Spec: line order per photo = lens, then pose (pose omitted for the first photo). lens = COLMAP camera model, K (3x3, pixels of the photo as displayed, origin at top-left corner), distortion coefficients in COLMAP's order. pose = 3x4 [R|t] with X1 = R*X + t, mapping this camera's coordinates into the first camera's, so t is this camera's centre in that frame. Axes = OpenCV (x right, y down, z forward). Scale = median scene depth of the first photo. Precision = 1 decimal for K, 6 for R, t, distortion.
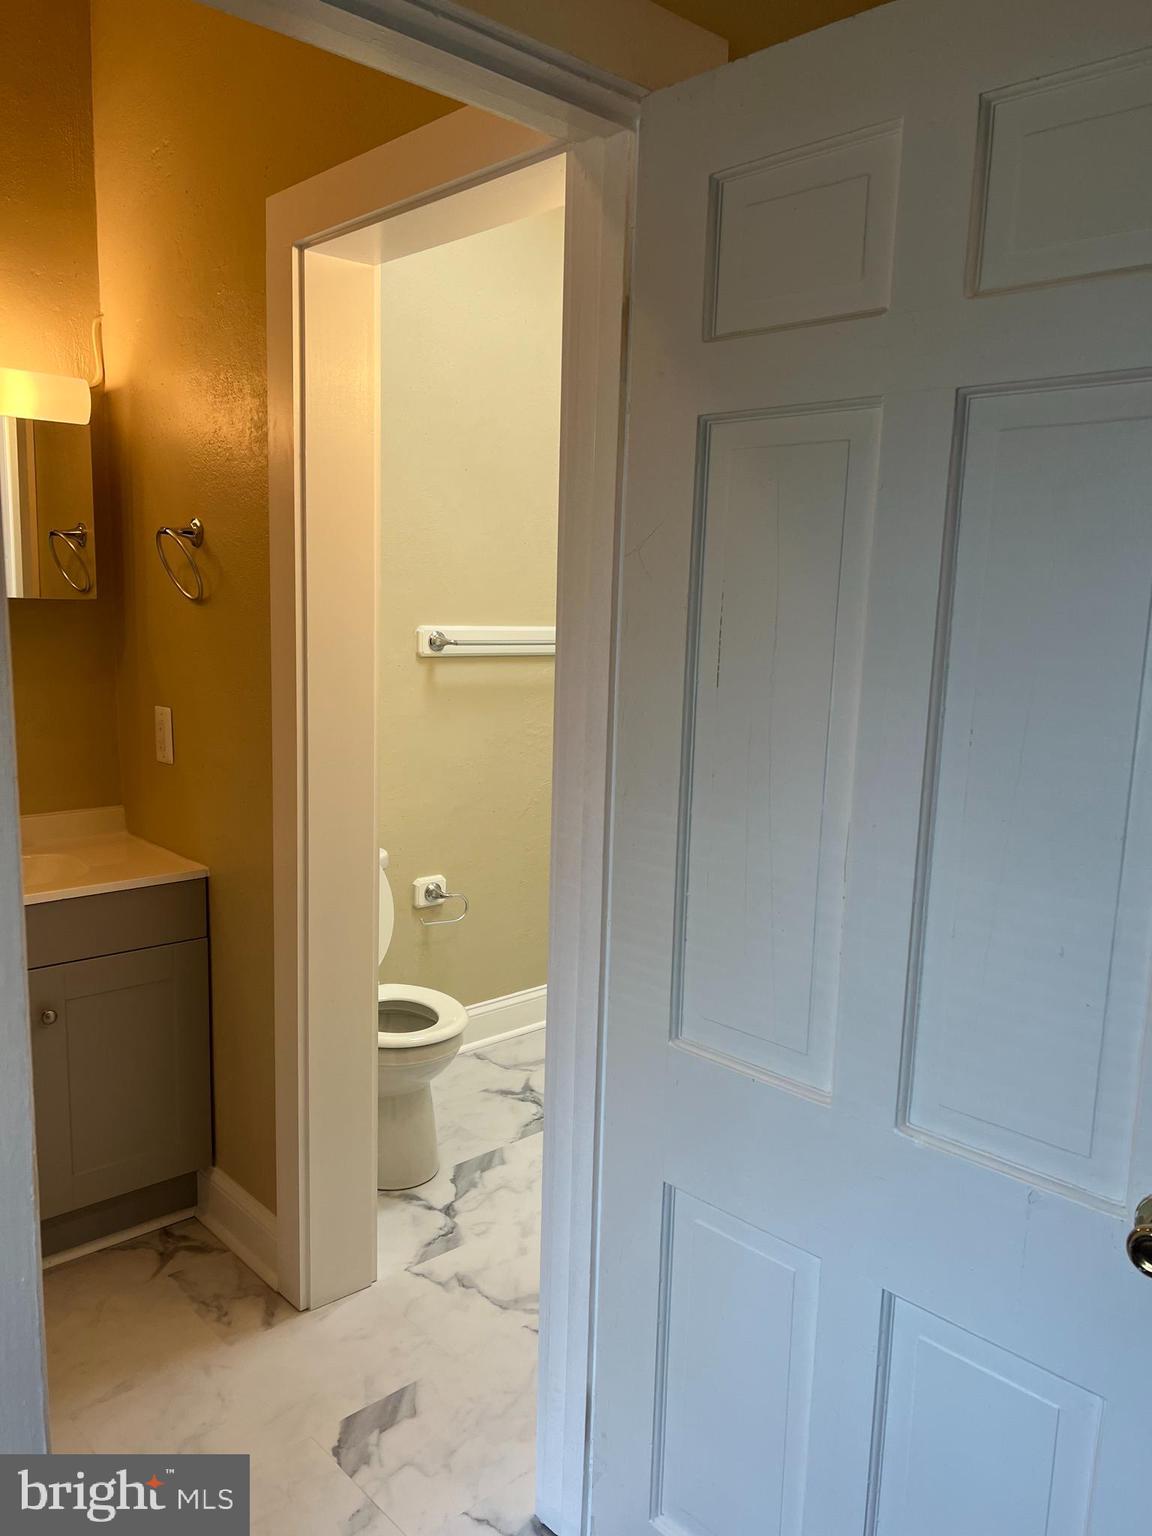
lens RADIAL K [[1166.5, 0, 571.6], [0, 1166.5, 776.5], [0, 0, 1]] dist [0.009007, -0.007033]
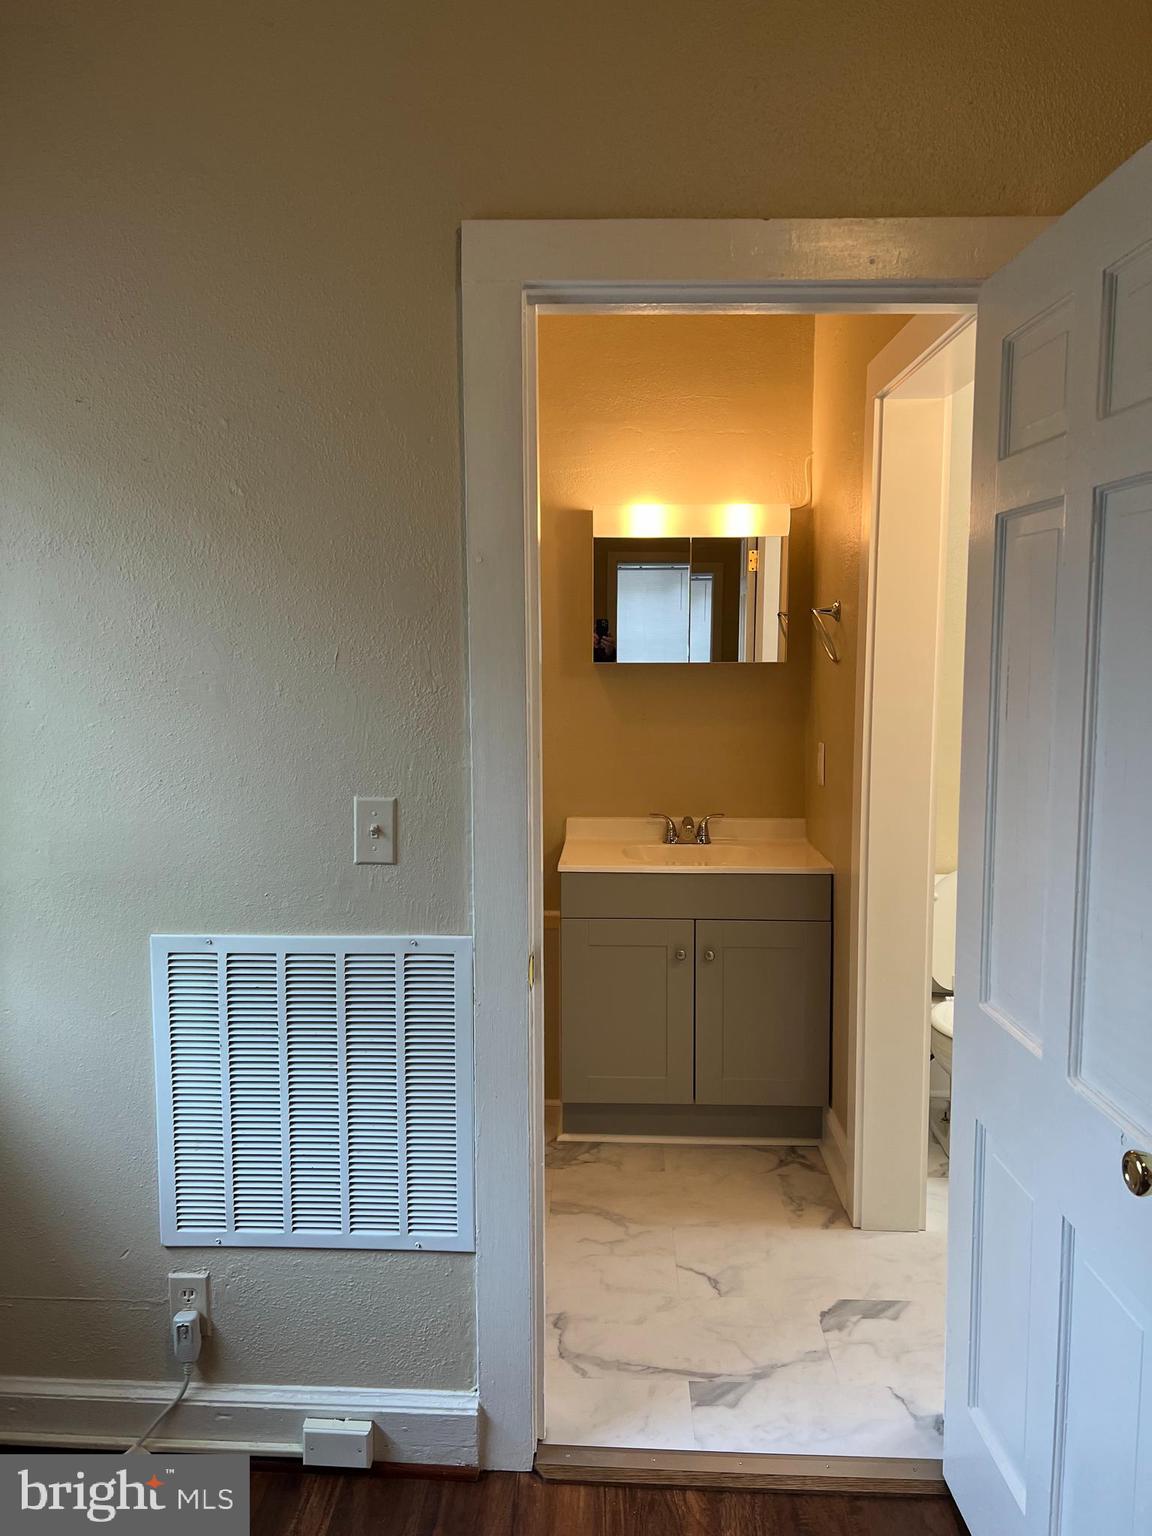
lens RADIAL K [[1166.5, 0, 576.6], [0, 1166.5, 760.3], [0, 0, 1]] dist [0.009007, -0.007033]
pose [[0.721460, 0.045515, -0.690959, 0.398225], [-0.093248, 0.995135, -0.031812, 0.030640], [0.686149, 0.087382, 0.722194, -0.146233]]
